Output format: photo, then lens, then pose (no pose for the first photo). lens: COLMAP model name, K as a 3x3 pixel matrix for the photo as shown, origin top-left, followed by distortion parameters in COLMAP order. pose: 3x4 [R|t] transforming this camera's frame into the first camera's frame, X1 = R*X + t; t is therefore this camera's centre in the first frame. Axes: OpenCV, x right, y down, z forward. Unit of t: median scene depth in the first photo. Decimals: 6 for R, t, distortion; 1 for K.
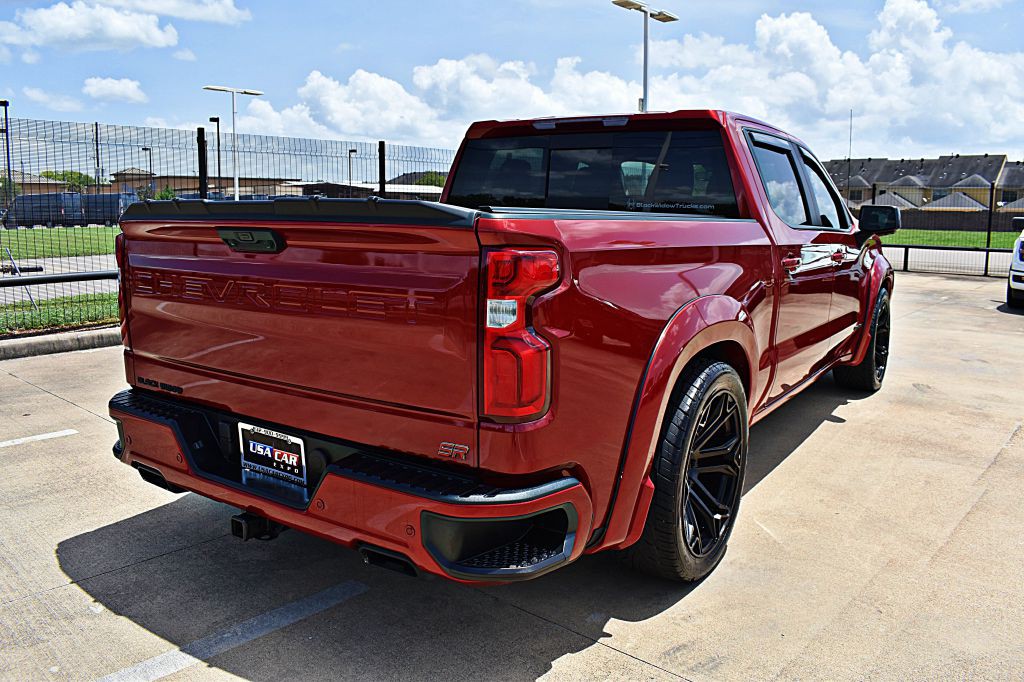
lens RADIAL K [[800.9, 0, 507.6], [0, 800.9, 337.9], [0, 0, 1]] dist [-0.092623, 0.012148]
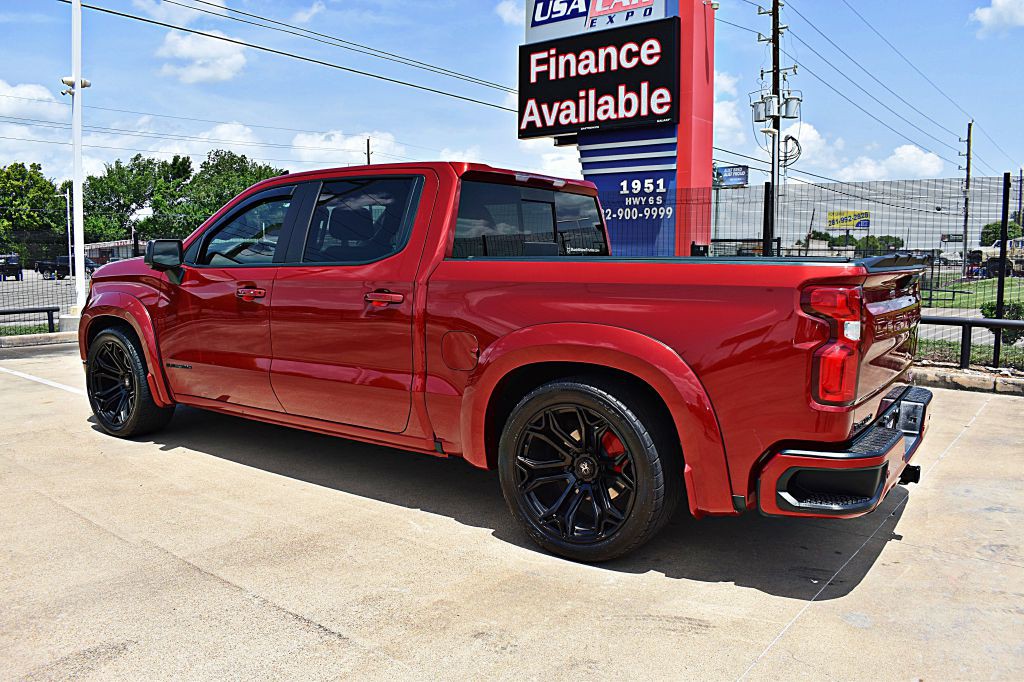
lens RADIAL K [[793.4, 0, 507.9], [0, 793.4, 340.6], [0, 0, 1]] dist [-0.093082, 0.012608]
pose [[0.039752, 0.101966, -0.993993, 1.094575], [-0.165670, 0.981684, 0.094078, -0.146305], [0.985380, 0.160935, 0.055917, 0.967294]]
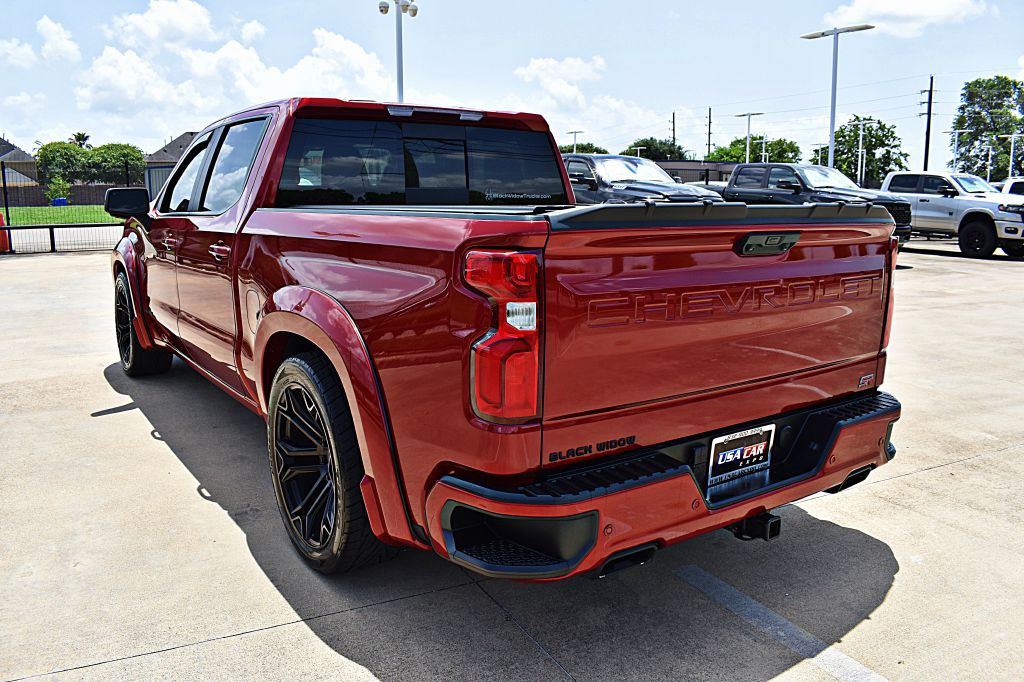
lens RADIAL K [[801.1, 0, 508.6], [0, 801.1, 339.4], [0, 0, 1]] dist [-0.087419, 0.002153]
pose [[0.356778, -0.180331, 0.916619, -0.611342], [0.148142, 0.979698, 0.135079, -0.083141], [-0.922368, 0.087596, 0.376249, 0.413624]]
